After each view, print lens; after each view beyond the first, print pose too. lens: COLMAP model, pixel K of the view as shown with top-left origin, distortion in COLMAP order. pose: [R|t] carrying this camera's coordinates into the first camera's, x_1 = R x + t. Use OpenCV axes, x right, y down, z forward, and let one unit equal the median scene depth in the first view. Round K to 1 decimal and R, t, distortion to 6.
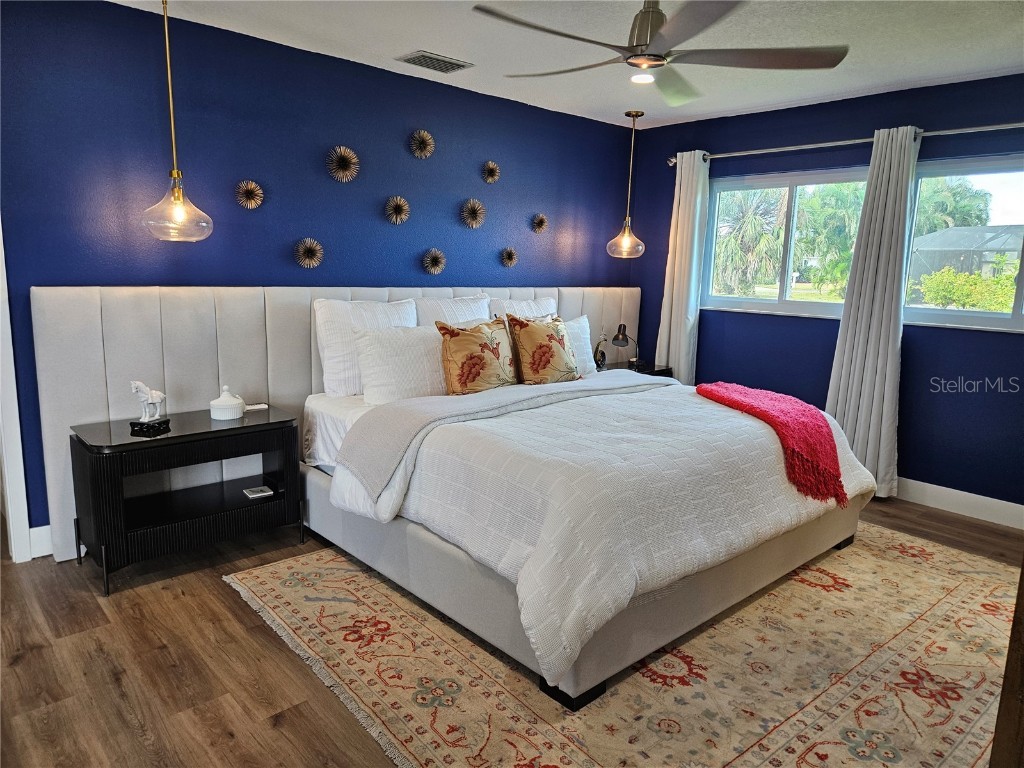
lens RADIAL K [[686.6, 0, 505.4], [0, 686.6, 382.5], [0, 0, 1]] dist [0.059420, -0.042856]
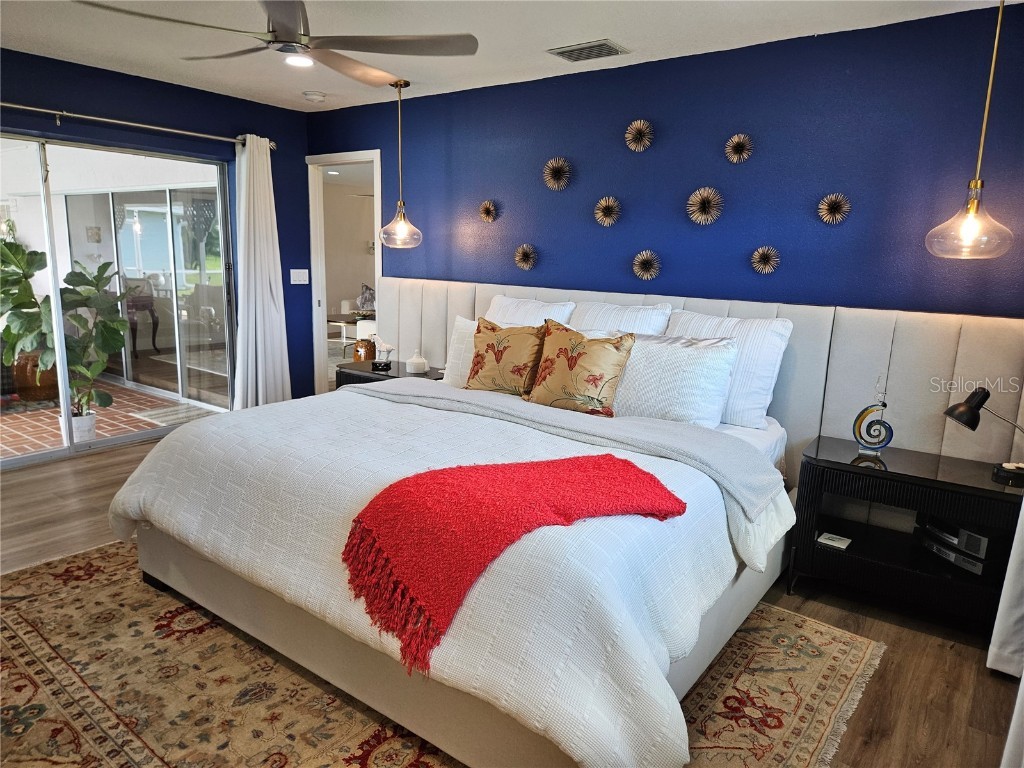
lens RADIAL K [[686.6, 0, 501.5], [0, 686.6, 385.6], [0, 0, 1]] dist [0.059420, -0.042856]
pose [[0.180431, 0.156838, -0.971003, 1.251389], [-0.197593, 0.972860, 0.120421, -0.163702], [0.963536, 0.170135, 0.206524, 1.125017]]
